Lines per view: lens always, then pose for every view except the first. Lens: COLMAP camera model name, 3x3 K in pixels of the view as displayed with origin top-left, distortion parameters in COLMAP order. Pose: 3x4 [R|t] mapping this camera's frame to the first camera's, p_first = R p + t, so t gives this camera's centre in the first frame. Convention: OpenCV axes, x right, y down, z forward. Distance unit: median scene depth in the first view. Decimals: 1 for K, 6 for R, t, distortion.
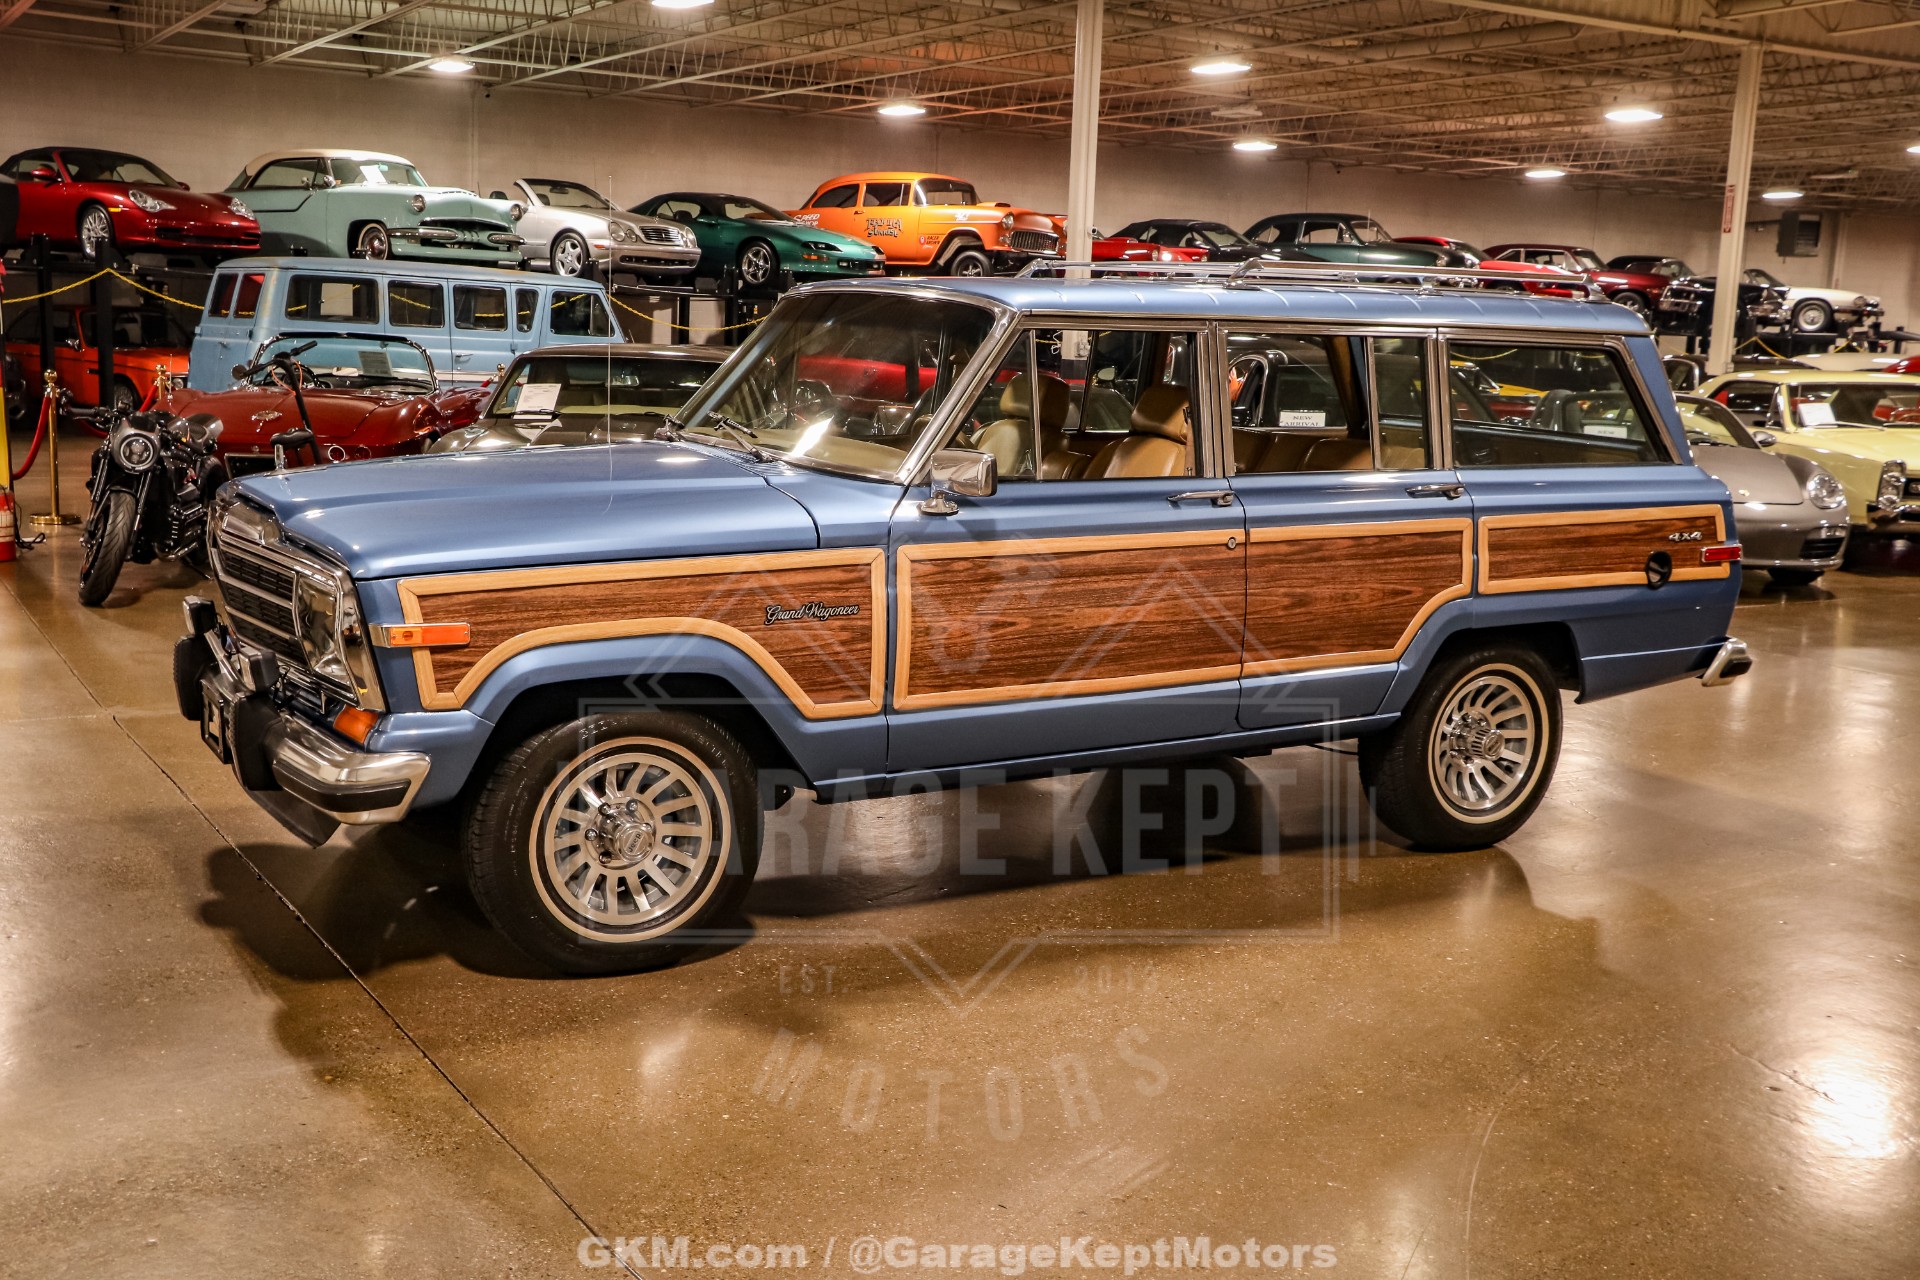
lens RADIAL K [[1947.3, 0, 991.1], [0, 1947.3, 633.5], [0, 0, 1]] dist [-0.065626, 0.233955]
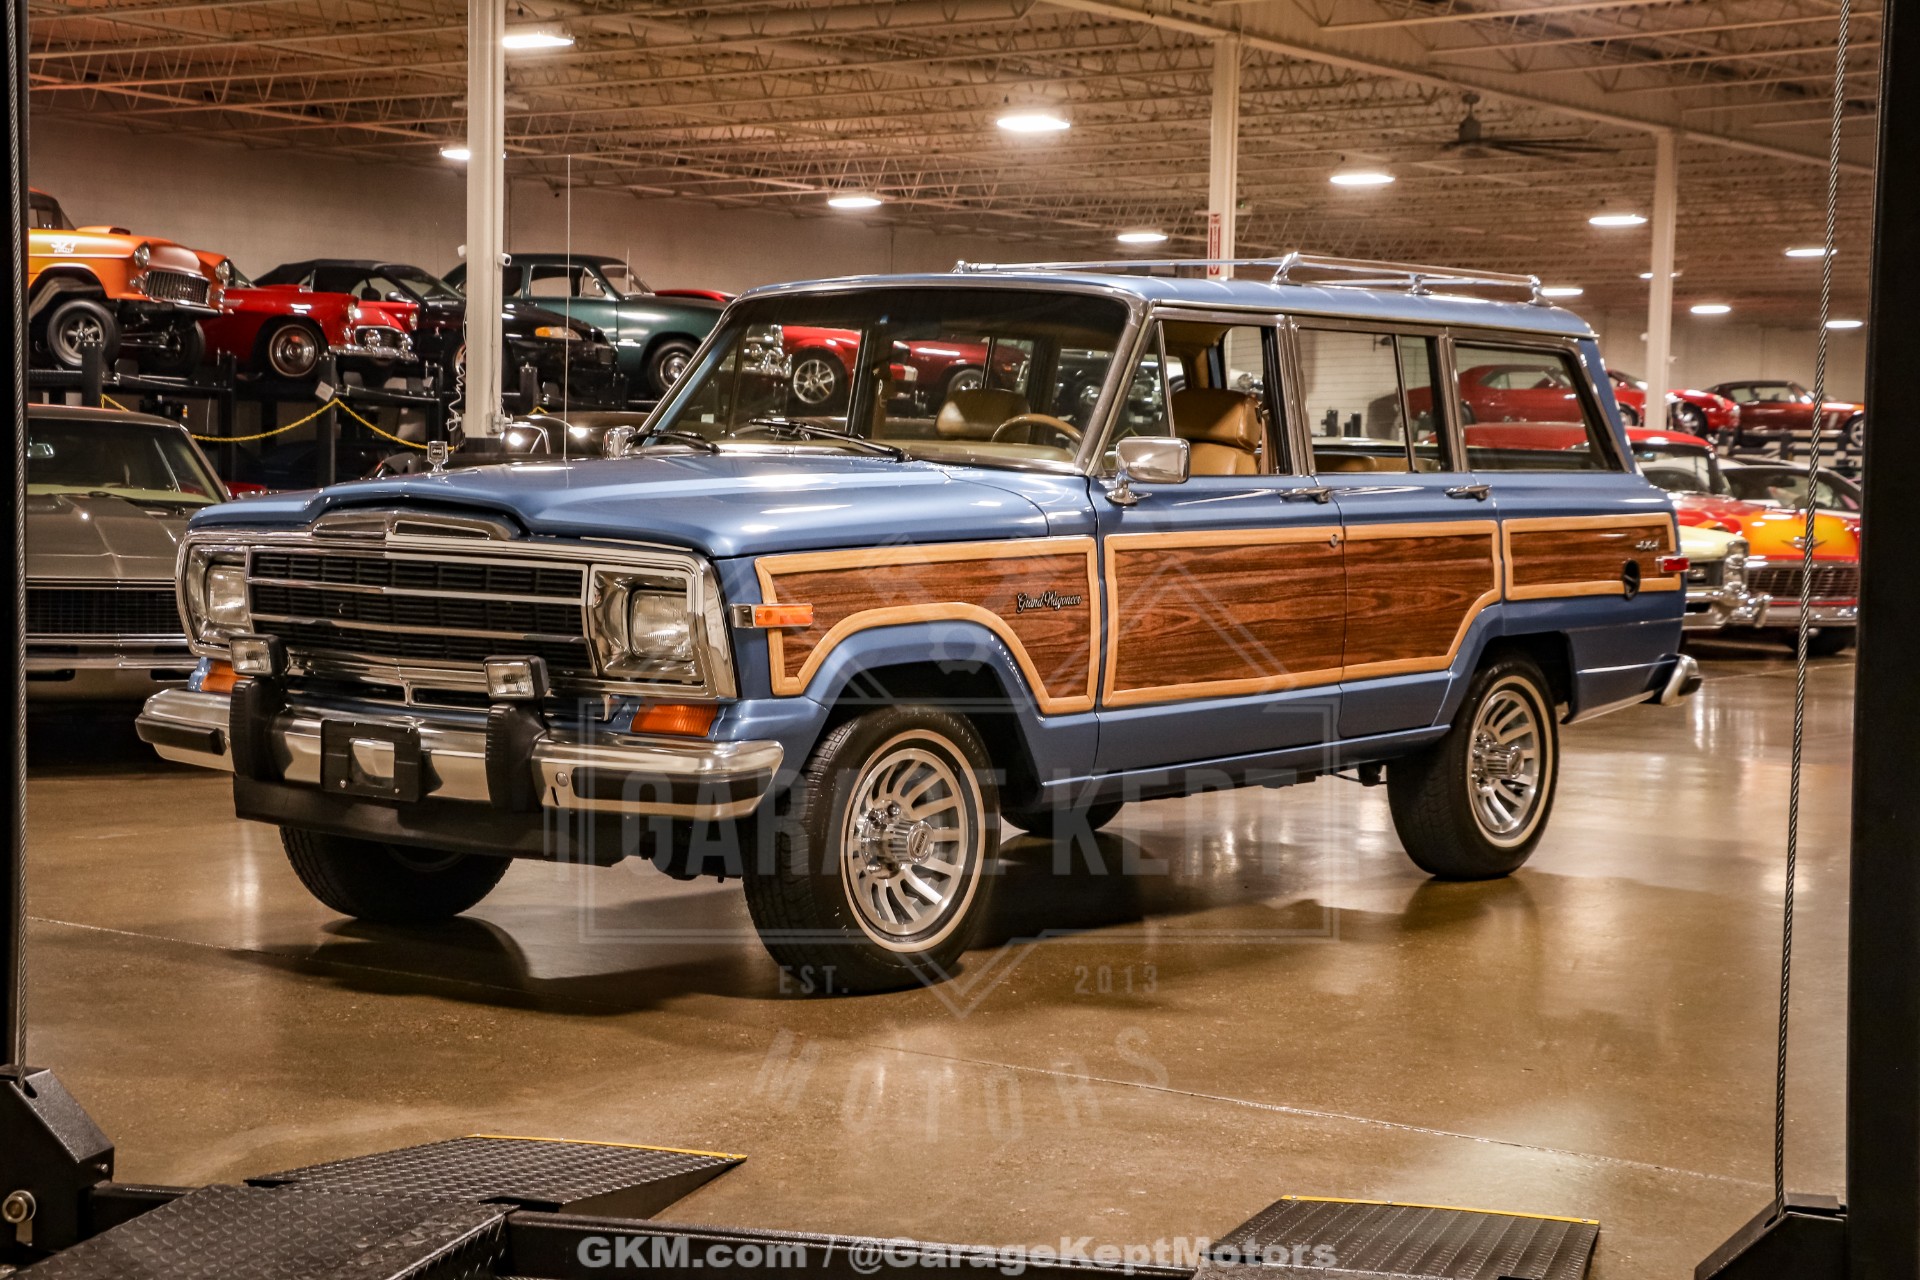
lens RADIAL K [[3074.5, 0, 985.3], [0, 3074.5, 636.4], [0, 0, 1]] dist [0.119115, 0.592688]
pose [[0.930826, -0.037609, 0.363523, -0.634864], [0.071724, 0.994146, -0.080802, 0.119572], [-0.358356, 0.101286, 0.928075, -0.379241]]
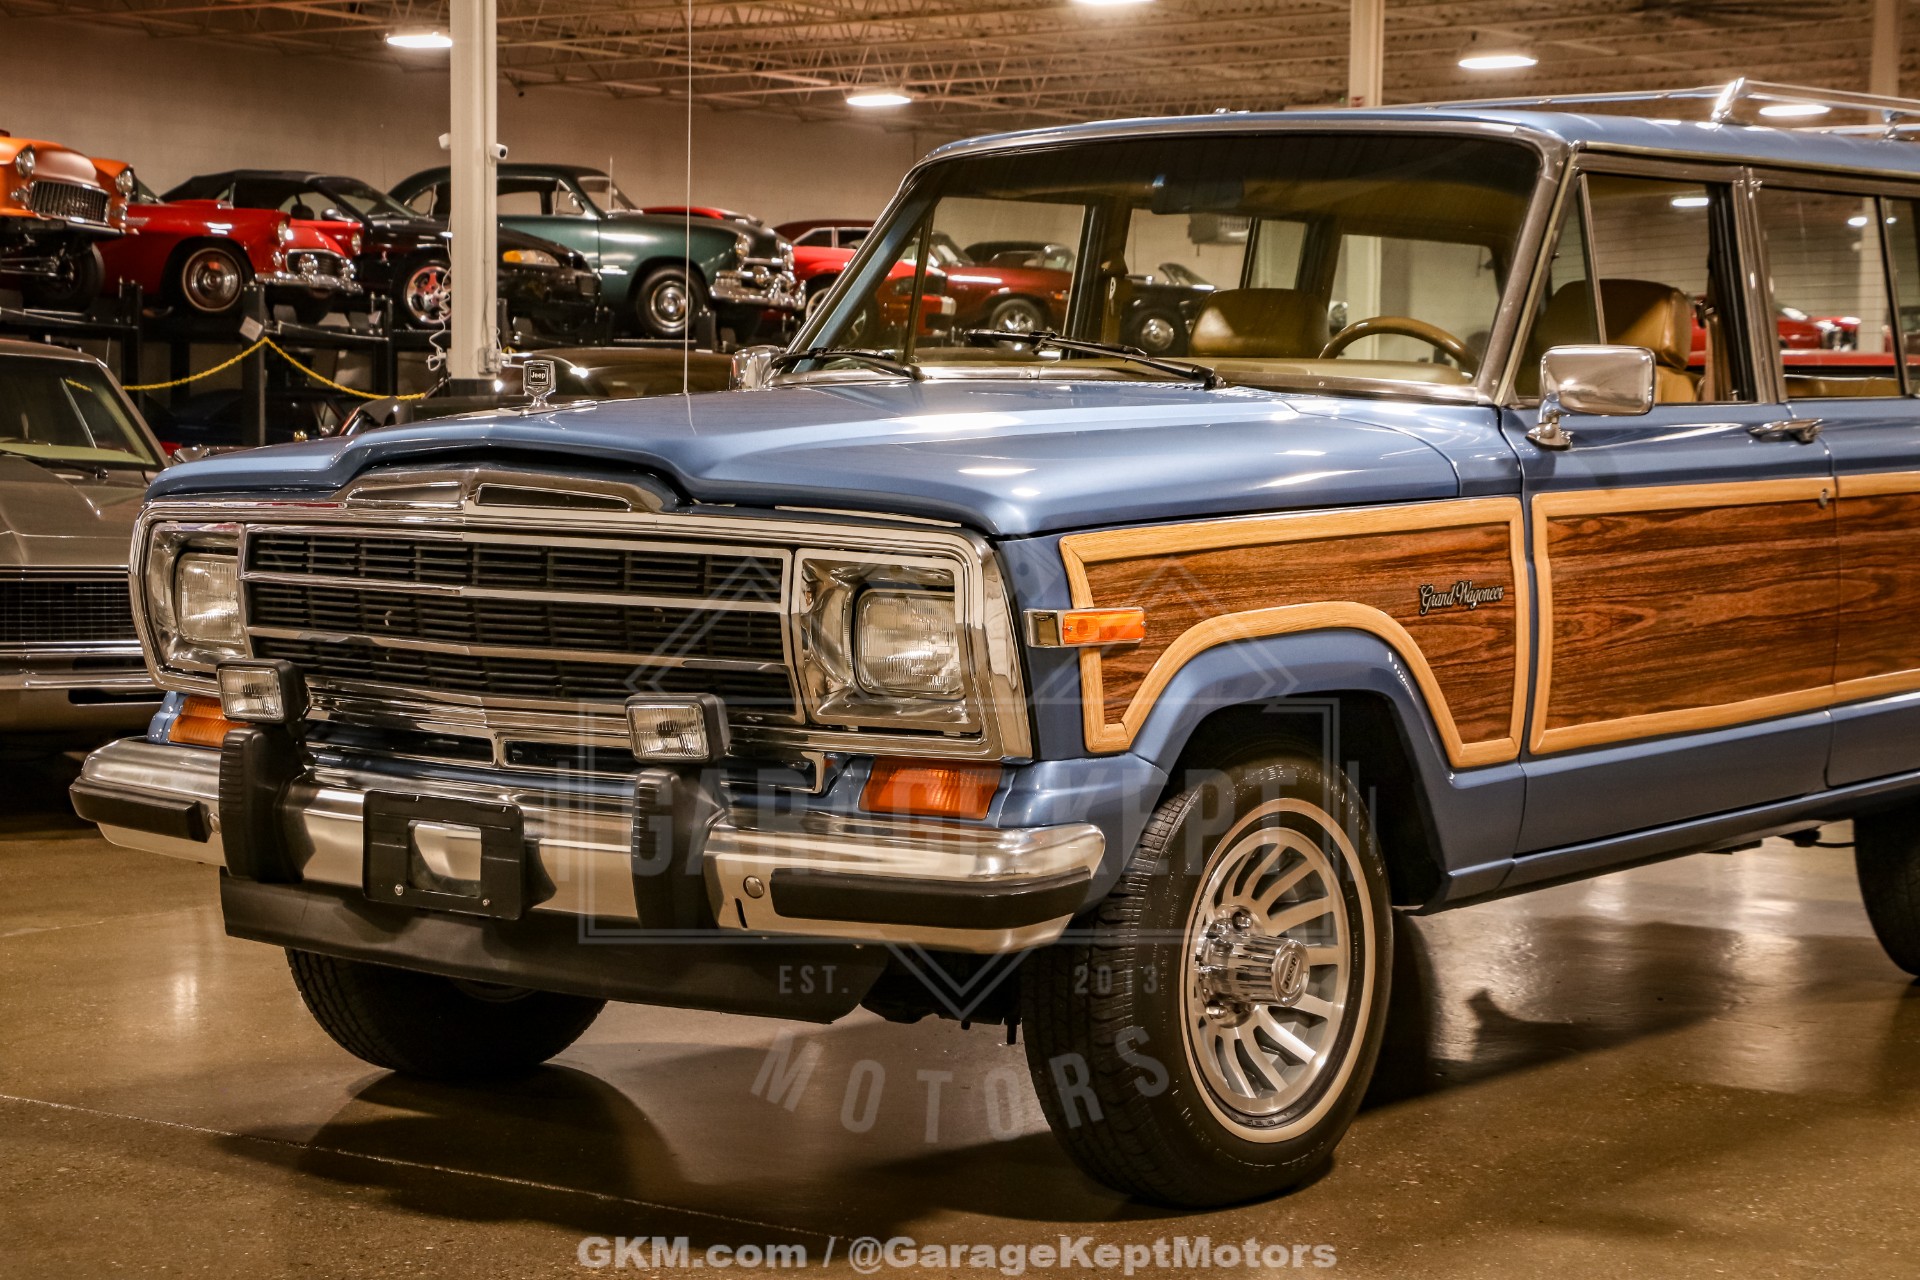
lens RADIAL K [[3488.6, 0, 999.4], [0, 3488.6, 645.3], [0, 0, 1]] dist [0.252035, 0.279857]
pose [[0.929192, -0.050184, 0.366175, -0.609874], [0.081618, 0.994141, -0.070865, 0.068915], [-0.360473, 0.095734, 0.927844, -0.003029]]
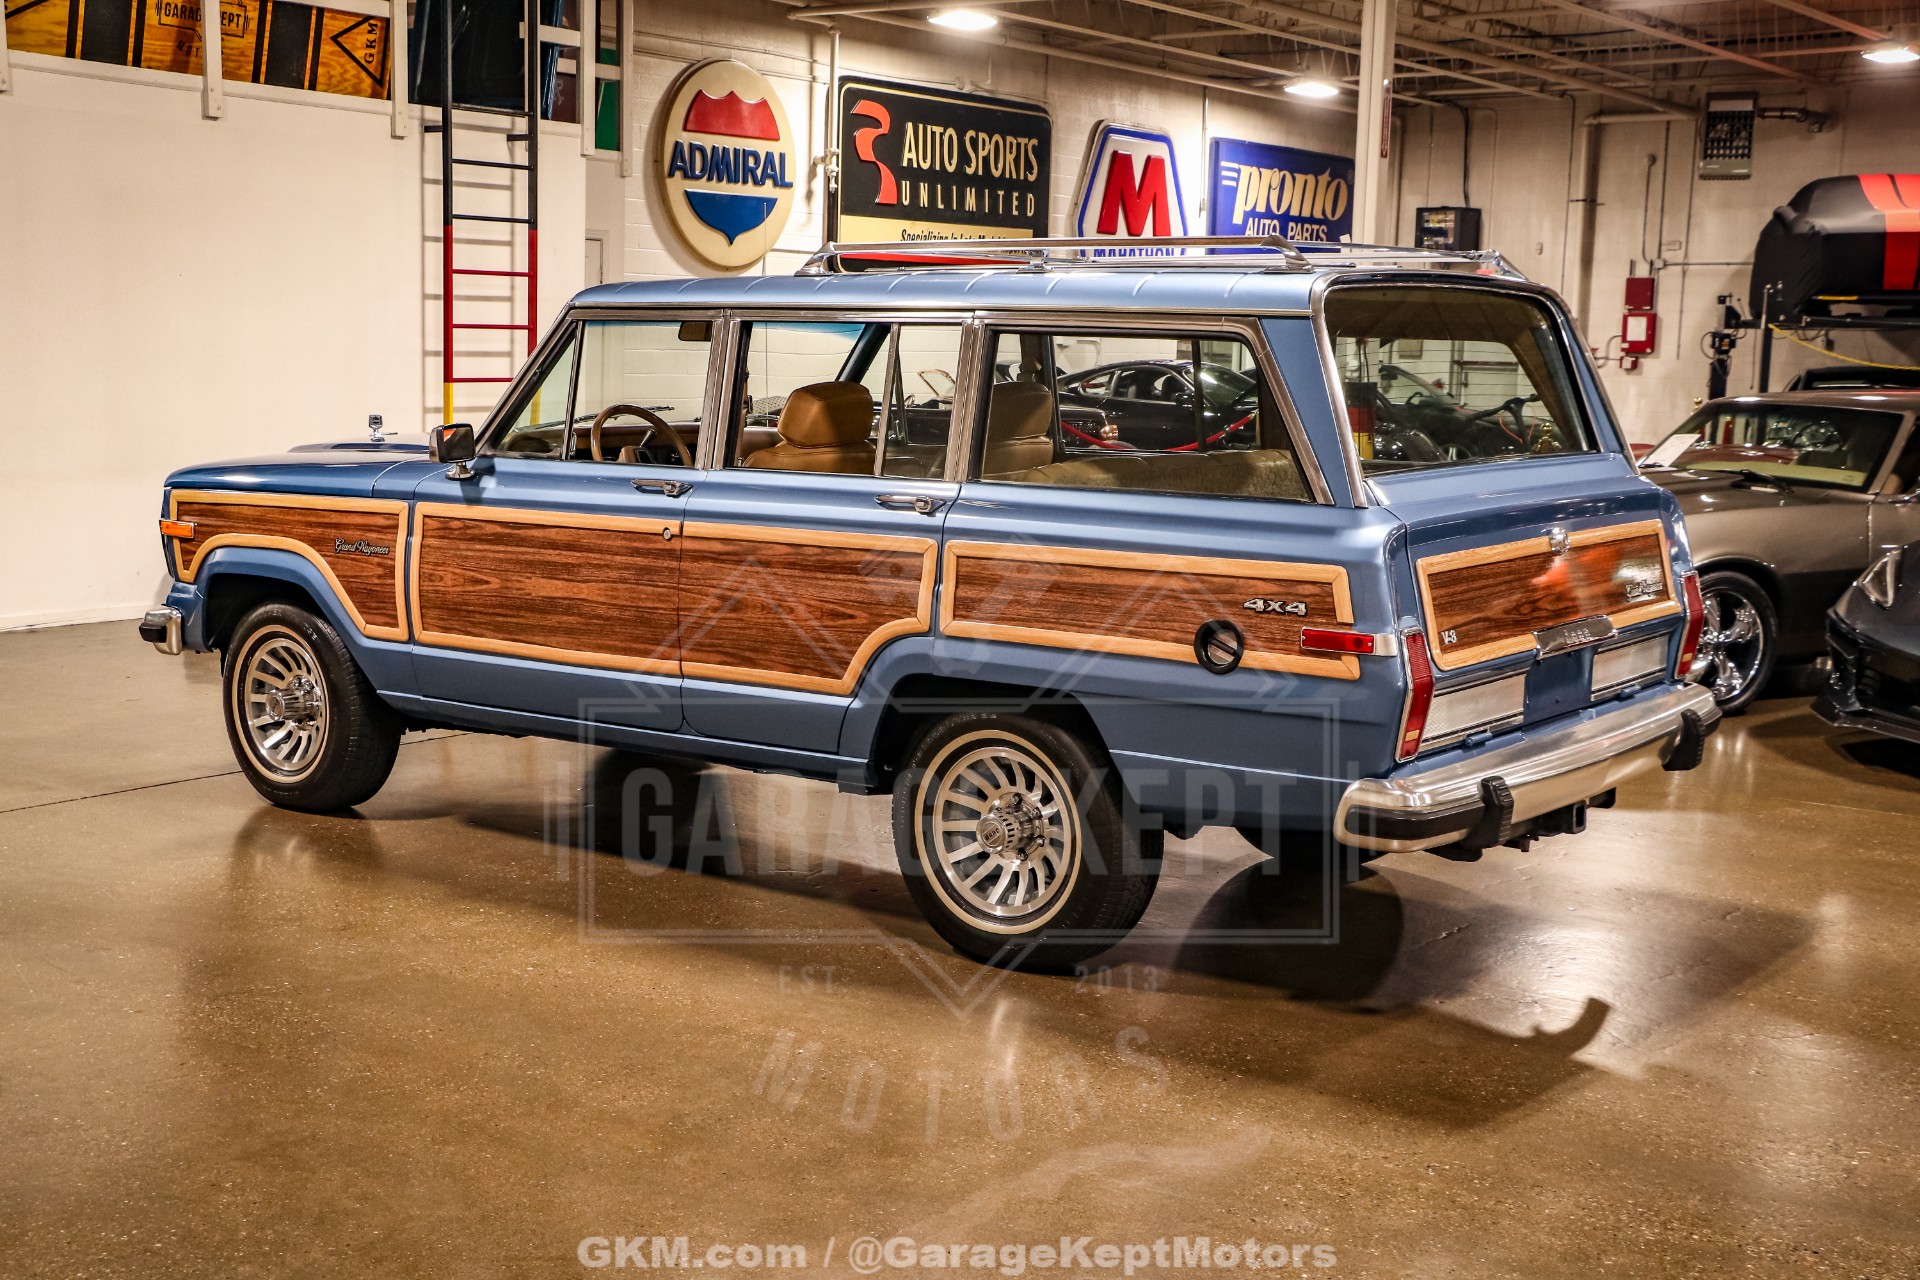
lens RADIAL K [[2349.3, 0, 987.4], [0, 2349.3, 642.0], [0, 0, 1]] dist [0.008293, 0.269529]
pose [[0.383504, 0.095703, -0.918567, 1.352637], [-0.157418, 0.986835, 0.037094, -0.065741], [0.910024, 0.130373, 0.393521, 0.732151]]
